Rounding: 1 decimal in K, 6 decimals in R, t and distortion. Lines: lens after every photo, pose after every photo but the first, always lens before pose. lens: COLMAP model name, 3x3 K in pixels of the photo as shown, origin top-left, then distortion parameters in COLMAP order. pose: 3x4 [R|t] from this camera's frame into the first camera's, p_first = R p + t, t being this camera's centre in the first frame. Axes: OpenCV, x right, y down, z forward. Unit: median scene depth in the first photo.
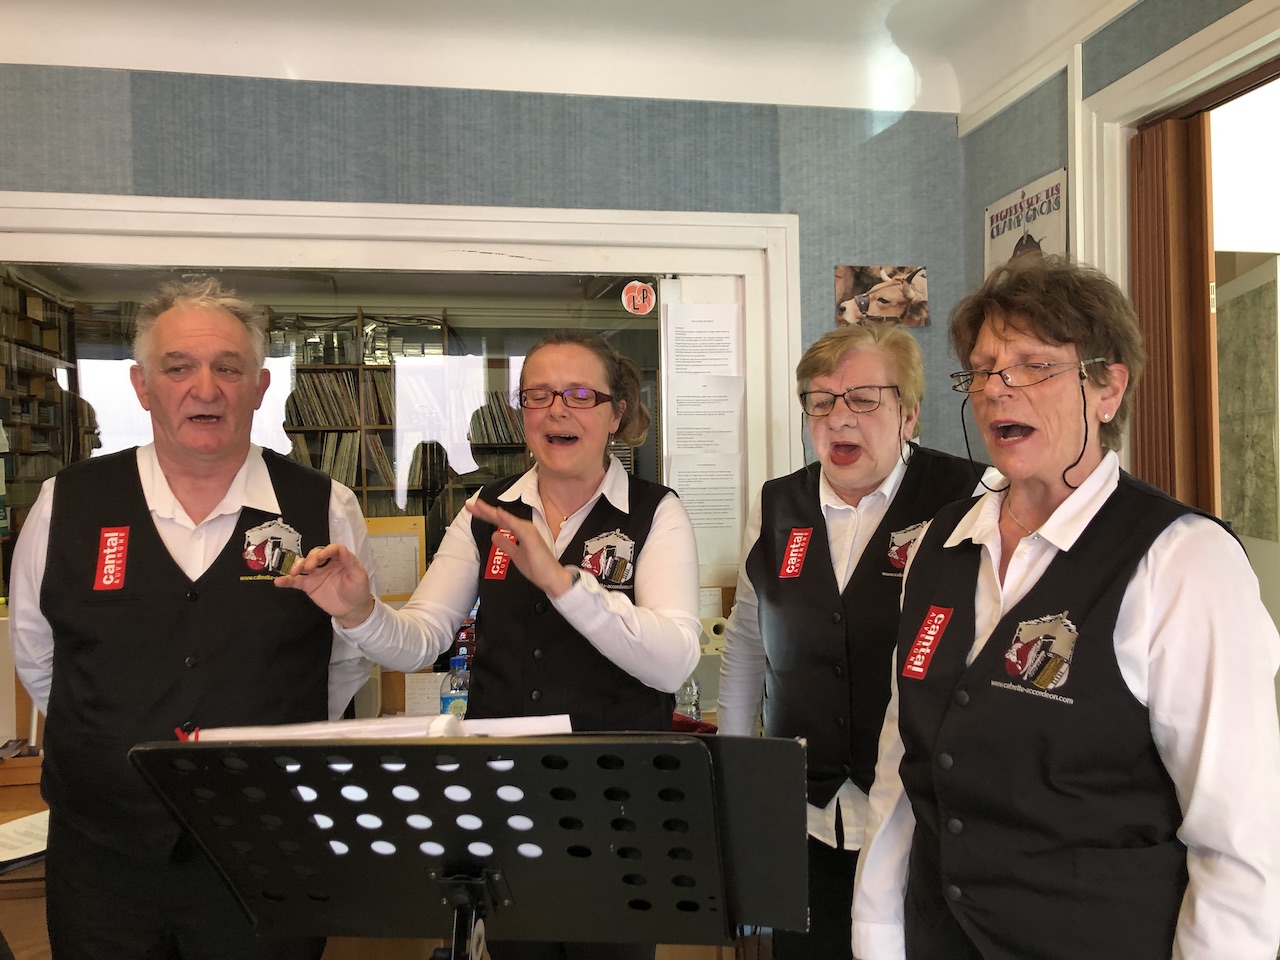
lens RADIAL K [[1067.3, 0, 638.6], [0, 1067.3, 487.6], [0, 0, 1]] dist [0.007969, 0.016670]
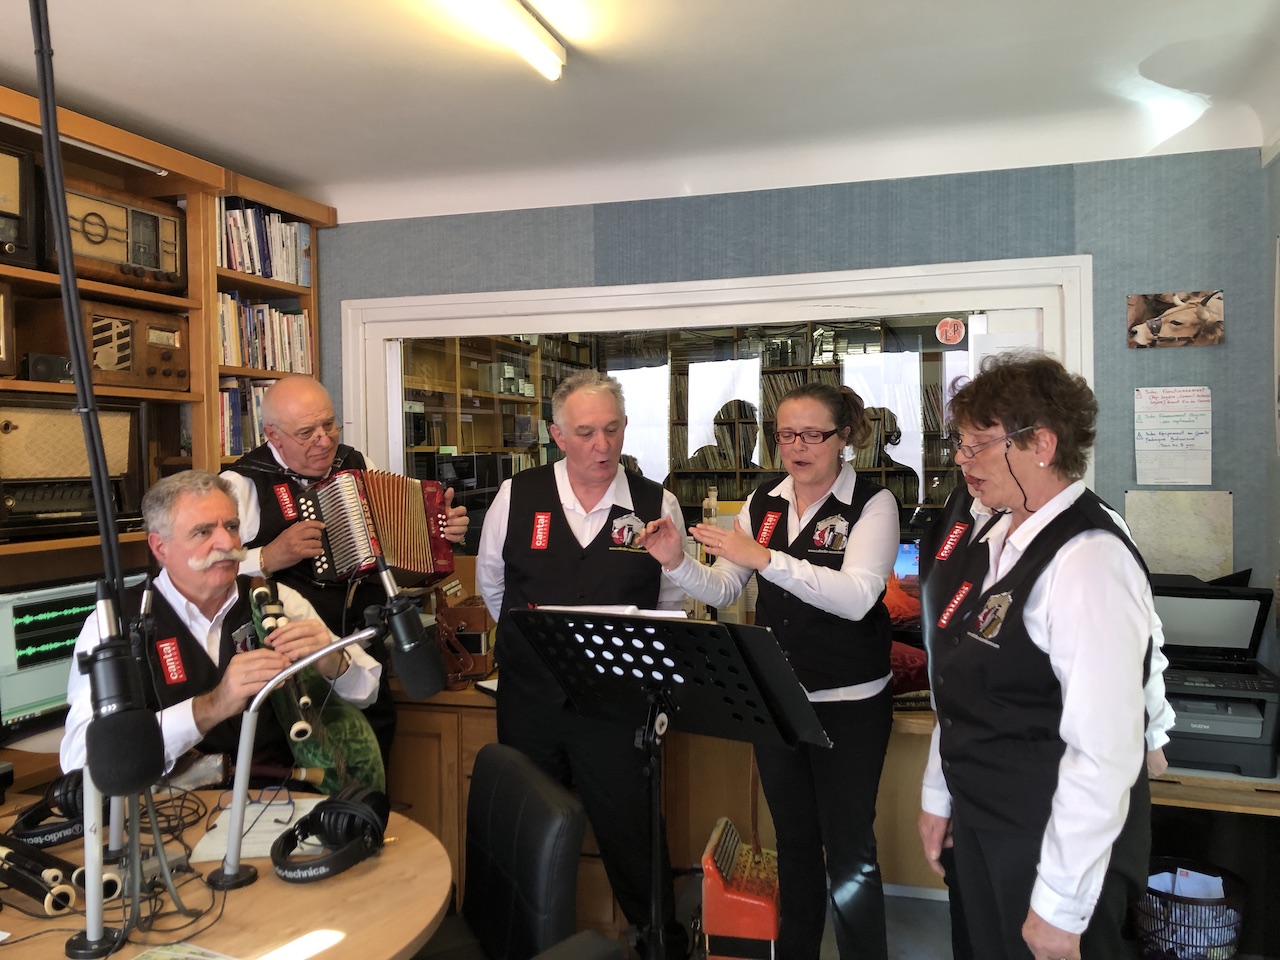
lens RADIAL K [[1013.5, 0, 651.3], [0, 1013.5, 474.6], [0, 0, 1]] dist [0.004626, -0.000644]
pose [[0.889127, 0.019487, -0.457246, 0.246470], [-0.010755, 0.999707, 0.021693, -0.033790], [0.457535, -0.014370, 0.889075, -0.231962]]
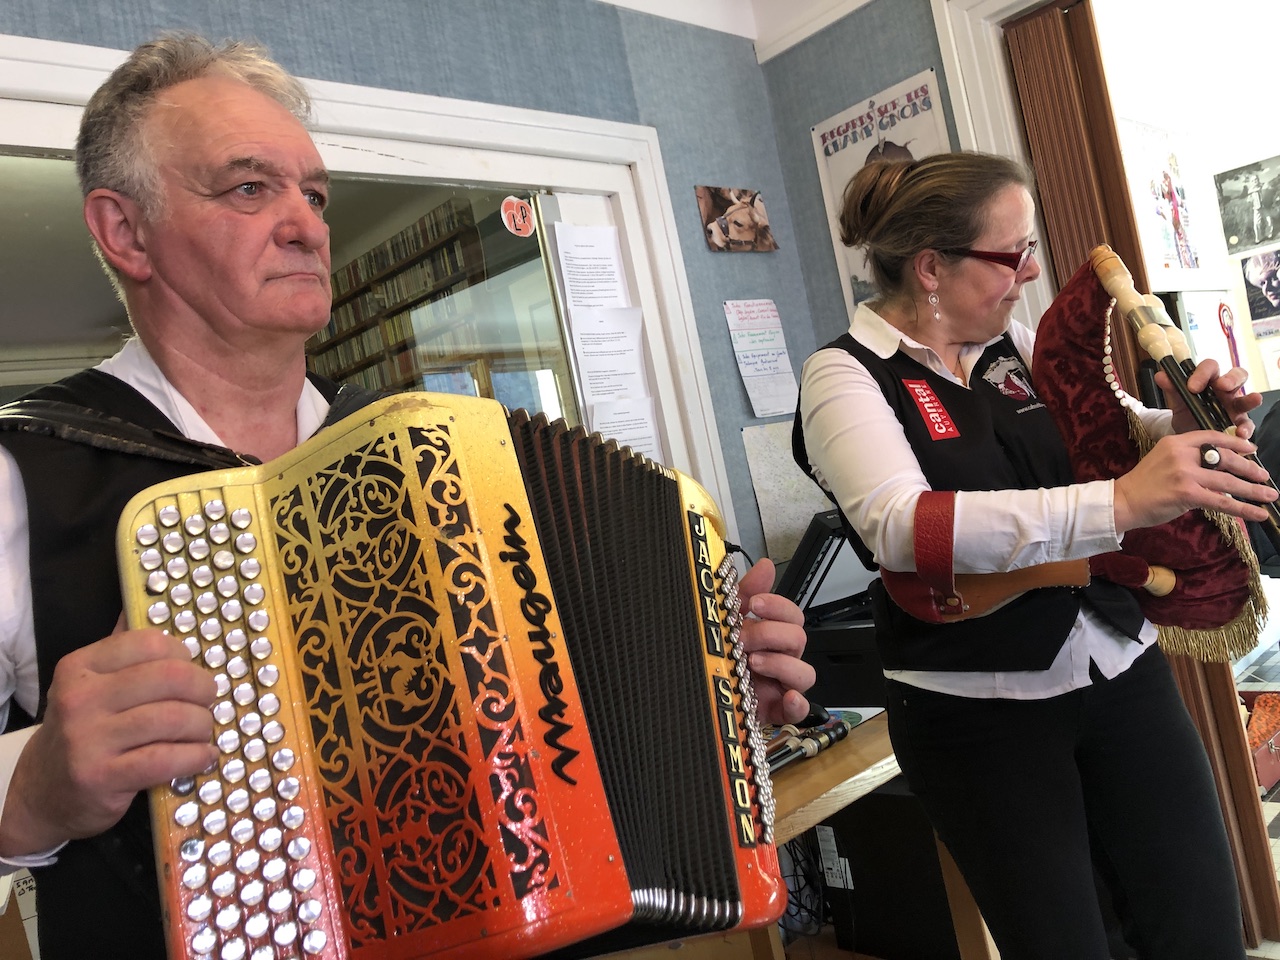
lens RADIAL K [[1047.8, 0, 640.0], [0, 1047.8, 480.0], [0, 0, 1]] dist [0.003945, 0.015258]
pose [[0.828943, -0.141940, 0.541024, -0.401045], [0.188065, 0.981680, -0.030601, 0.062490], [-0.526769, 0.127114, 0.840450, 0.321243]]
